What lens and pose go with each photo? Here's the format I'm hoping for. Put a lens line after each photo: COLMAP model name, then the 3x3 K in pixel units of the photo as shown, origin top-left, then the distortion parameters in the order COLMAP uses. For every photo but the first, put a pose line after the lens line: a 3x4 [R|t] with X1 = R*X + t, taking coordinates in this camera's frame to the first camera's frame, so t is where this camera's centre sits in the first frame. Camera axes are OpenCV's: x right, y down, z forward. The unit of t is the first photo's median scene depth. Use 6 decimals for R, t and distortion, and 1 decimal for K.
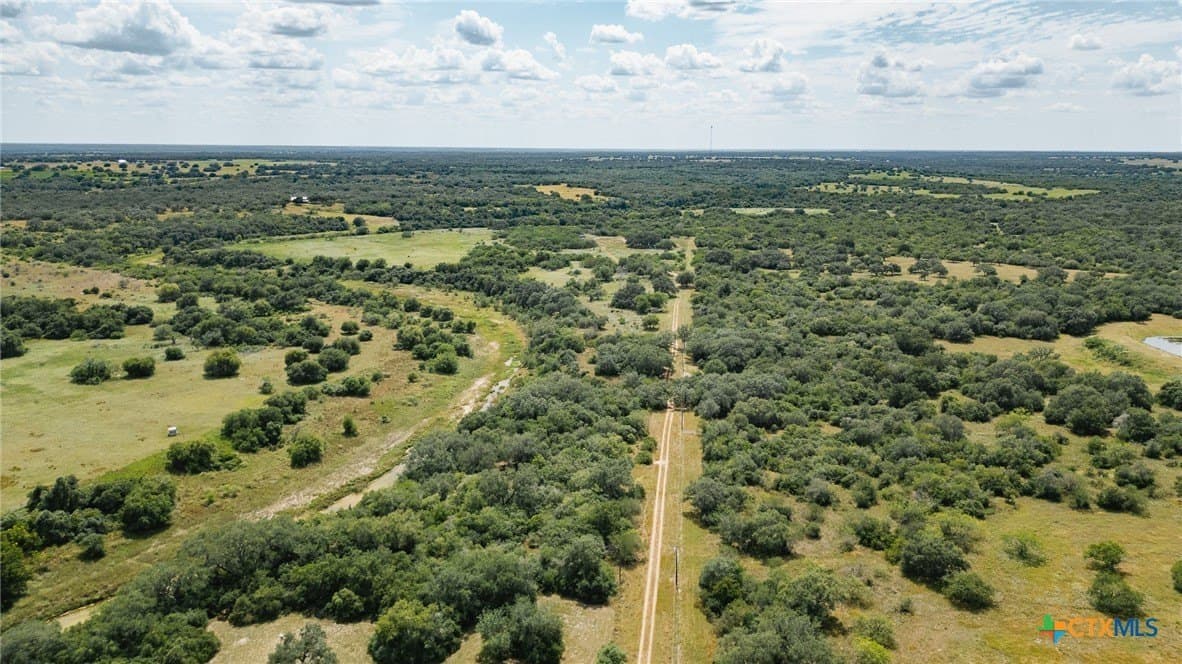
lens RADIAL K [[826.9, 0, 590.4], [0, 826.9, 340.3], [0, 0, 1]] dist [0.072694, -0.085003]
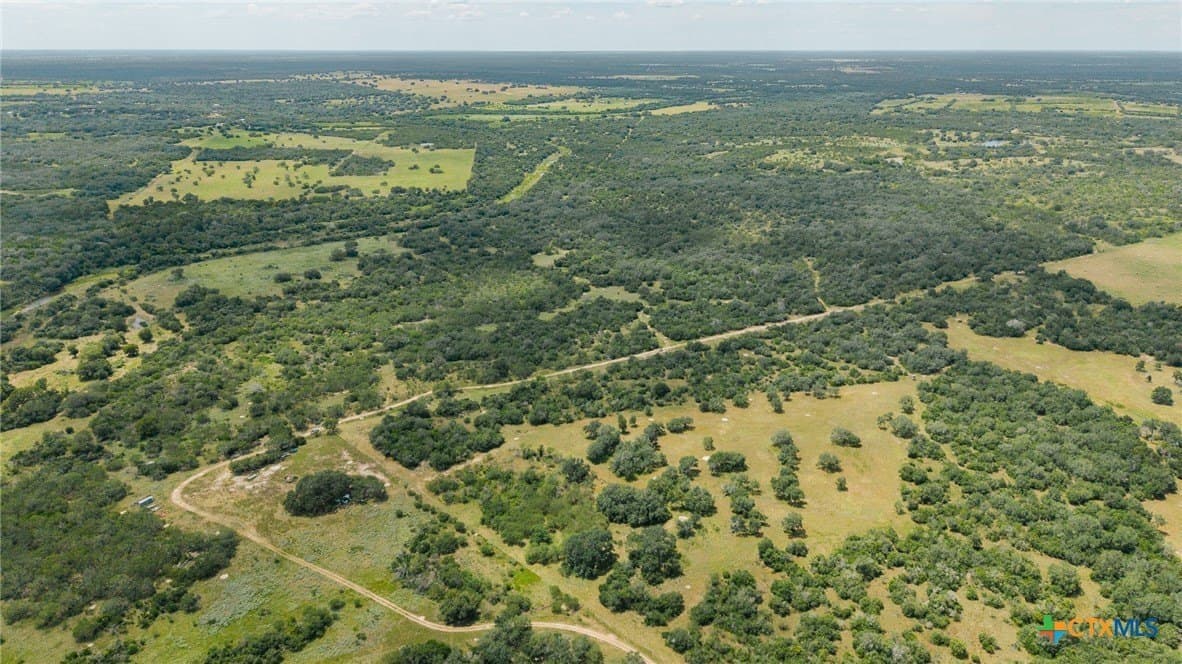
lens RADIAL K [[784.8, 0, 590.5], [0, 784.8, 337.3], [0, 0, 1]] dist [0.054181, -0.063736]
pose [[0.630031, -0.277041, 0.725472, -0.333108], [0.182288, 0.960858, 0.208623, -0.559967], [-0.754872, 0.000806, 0.655871, 0.968887]]
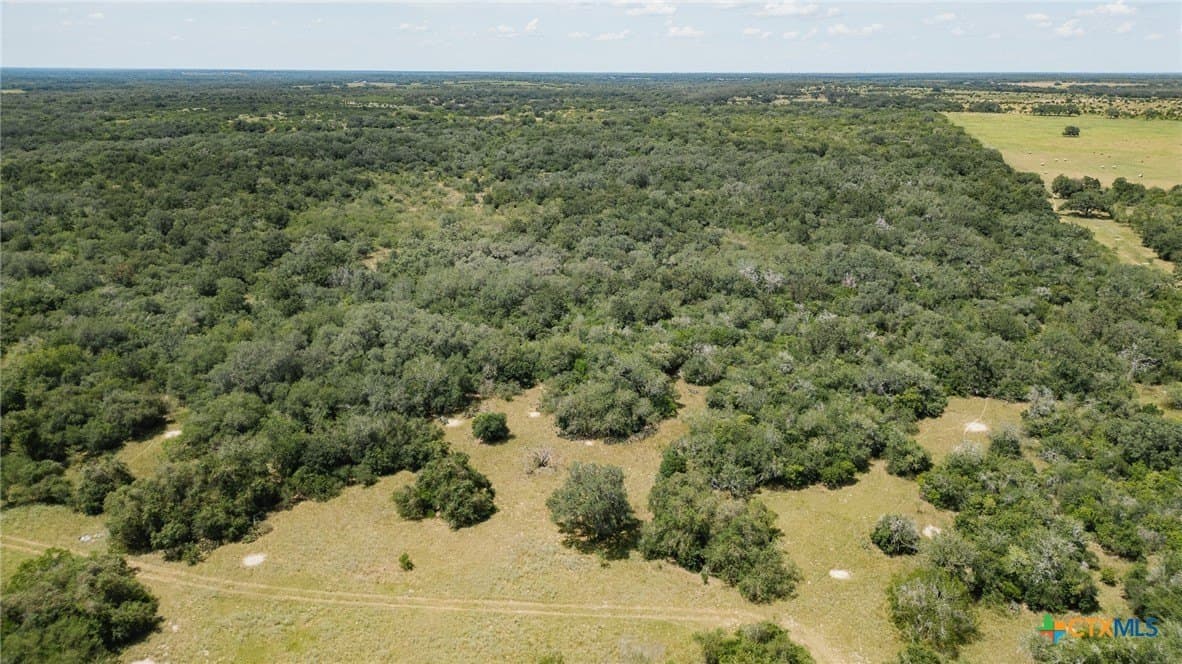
lens RADIAL K [[832.4, 0, 591.0], [0, 832.4, 332.0], [0, 0, 1]] dist [0.072336, -0.081726]
pose [[-0.074786, -0.307024, 0.948759, 0.829224], [0.225569, 0.921554, 0.316001, -0.407945], [-0.971353, 0.237642, 0.000336, 2.051868]]
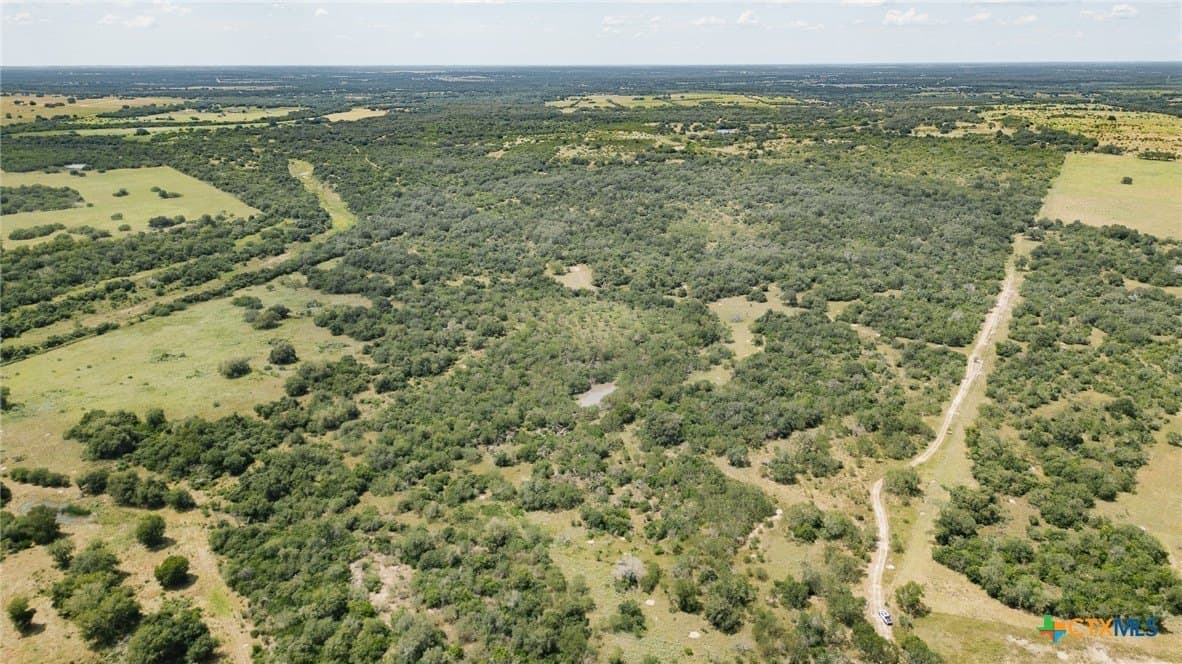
lens RADIAL K [[826.9, 0, 590.4], [0, 826.9, 340.3], [0, 0, 1]] dist [0.072694, -0.085003]
pose [[0.162420, -0.323284, 0.932259, -0.327813], [0.232477, 0.930745, 0.282256, -0.675961], [-0.958944, 0.170884, 0.226328, 2.083215]]
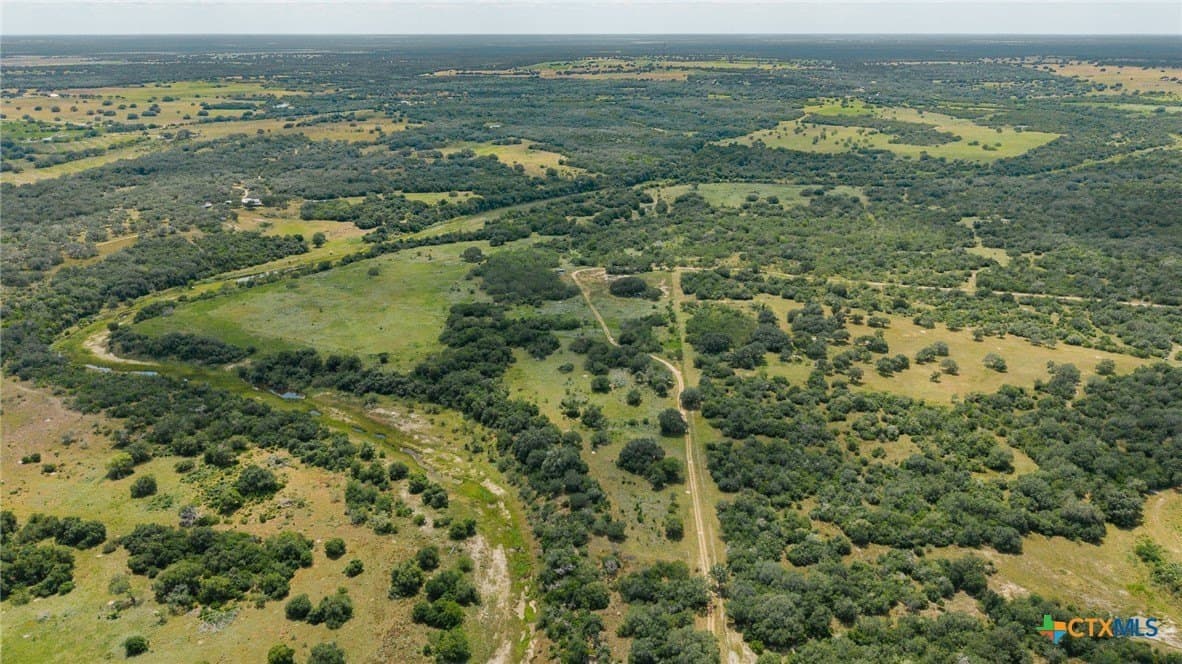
lens RADIAL K [[784.8, 0, 590.5], [0, 784.8, 337.3], [0, 0, 1]] dist [0.054181, -0.063736]
pose [[0.997820, -0.031199, 0.058150, -0.062515], [0.022675, 0.989625, 0.141872, -0.360660], [-0.061973, -0.140244, 0.988176, 0.190071]]
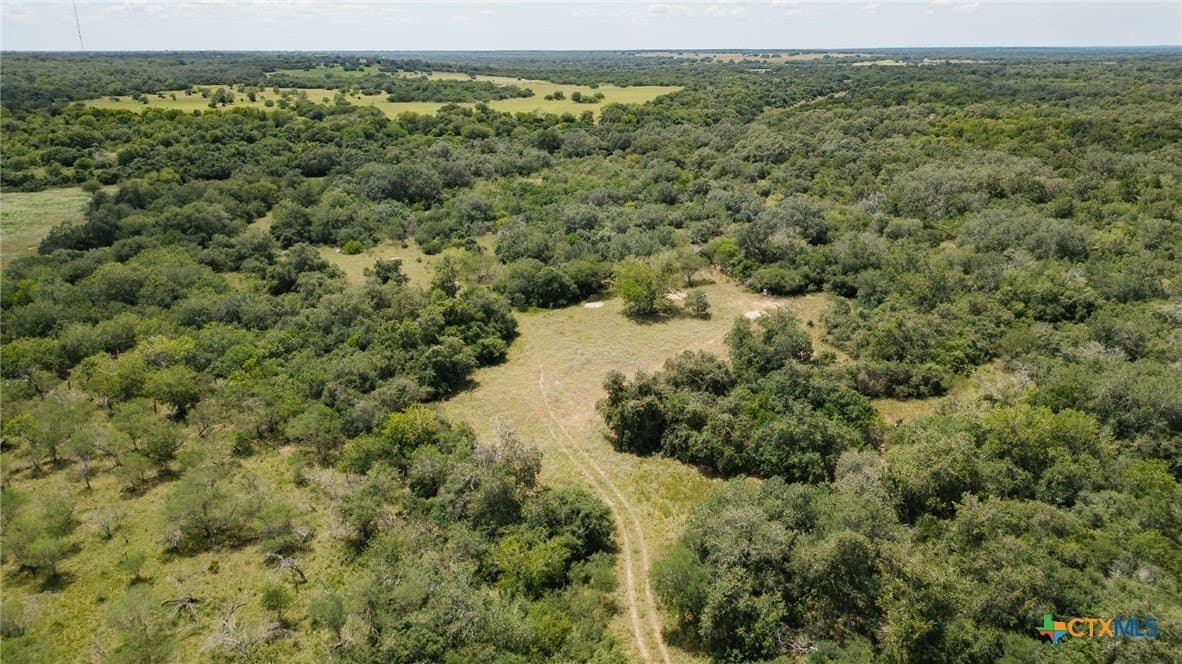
lens RADIAL K [[832.4, 0, 591.0], [0, 832.4, 332.0], [0, 0, 1]] dist [0.072336, -0.081726]
pose [[0.858660, -0.175191, 0.481674, 1.049459], [0.129403, 0.983425, 0.127003, -0.389017], [-0.495940, -0.046722, 0.867099, 2.188105]]
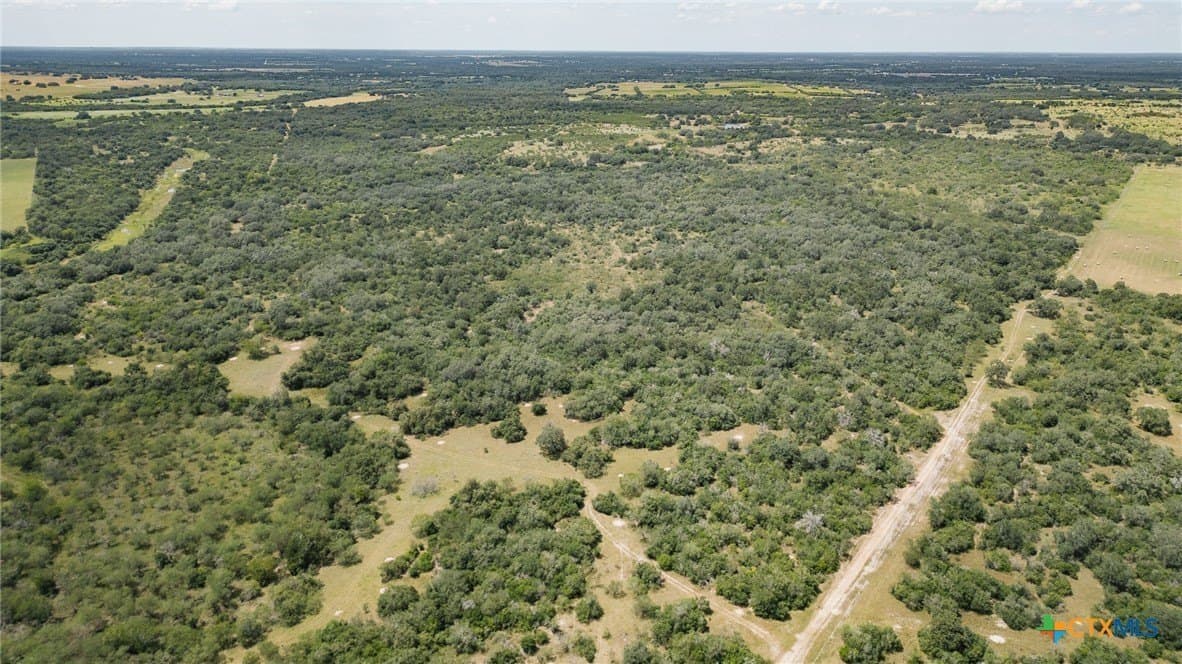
lens RADIAL K [[832.4, 0, 591.0], [0, 832.4, 332.0], [0, 0, 1]] dist [0.072336, -0.081726]
pose [[0.245717, -0.319437, 0.915196, 0.382490], [0.219840, 0.937904, 0.268339, -0.571115], [-0.944083, 0.135261, 0.300685, 1.767492]]
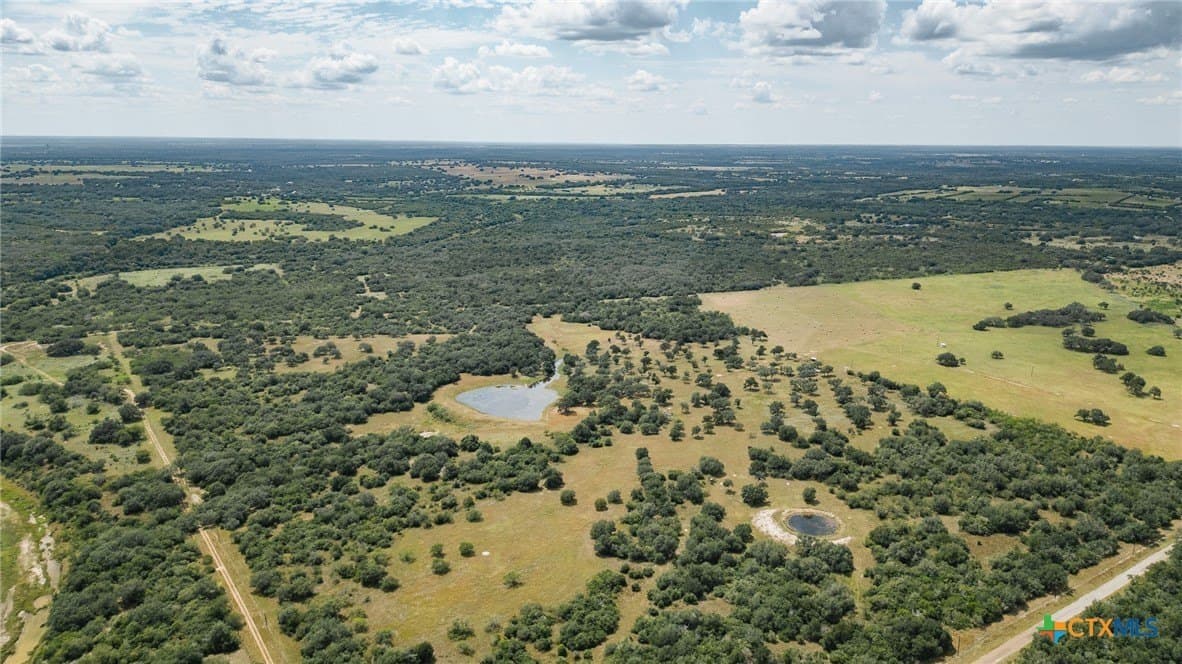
lens RADIAL K [[832.4, 0, 591.0], [0, 832.4, 332.0], [0, 0, 1]] dist [0.072336, -0.081726]
pose [[0.752078, -0.150184, 0.641734, -0.232807], [0.147204, 0.987371, 0.058558, -0.197438], [-0.642425, 0.050426, 0.764688, -0.528020]]
